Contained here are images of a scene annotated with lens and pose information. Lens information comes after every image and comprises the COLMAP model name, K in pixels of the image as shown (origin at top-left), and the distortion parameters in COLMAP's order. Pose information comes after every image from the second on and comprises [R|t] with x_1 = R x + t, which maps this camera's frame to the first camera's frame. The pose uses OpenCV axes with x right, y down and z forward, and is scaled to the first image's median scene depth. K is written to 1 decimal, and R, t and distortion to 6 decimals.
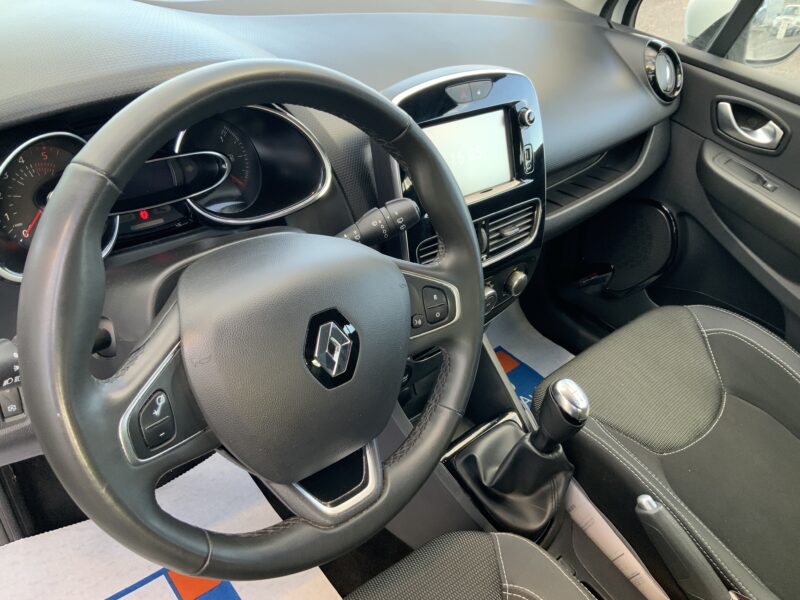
lens RADIAL K [[678.4, 0, 401.0], [0, 678.4, 298.5], [0, 0, 1]] dist [0.009524, -0.032648]
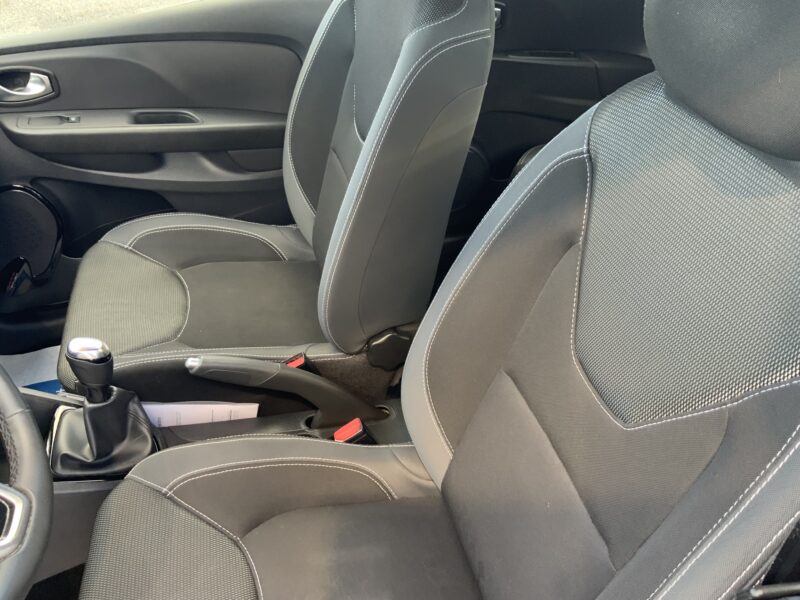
lens RADIAL K [[678.4, 0, 397.6], [0, 678.4, 300.3], [0, 0, 1]] dist [0.009524, -0.032648]
pose [[0.464616, -0.666488, 0.583031, -0.095873], [0.621351, 0.714487, 0.321608, 0.031296], [-0.630916, 0.212843, 0.746085, -0.174693]]
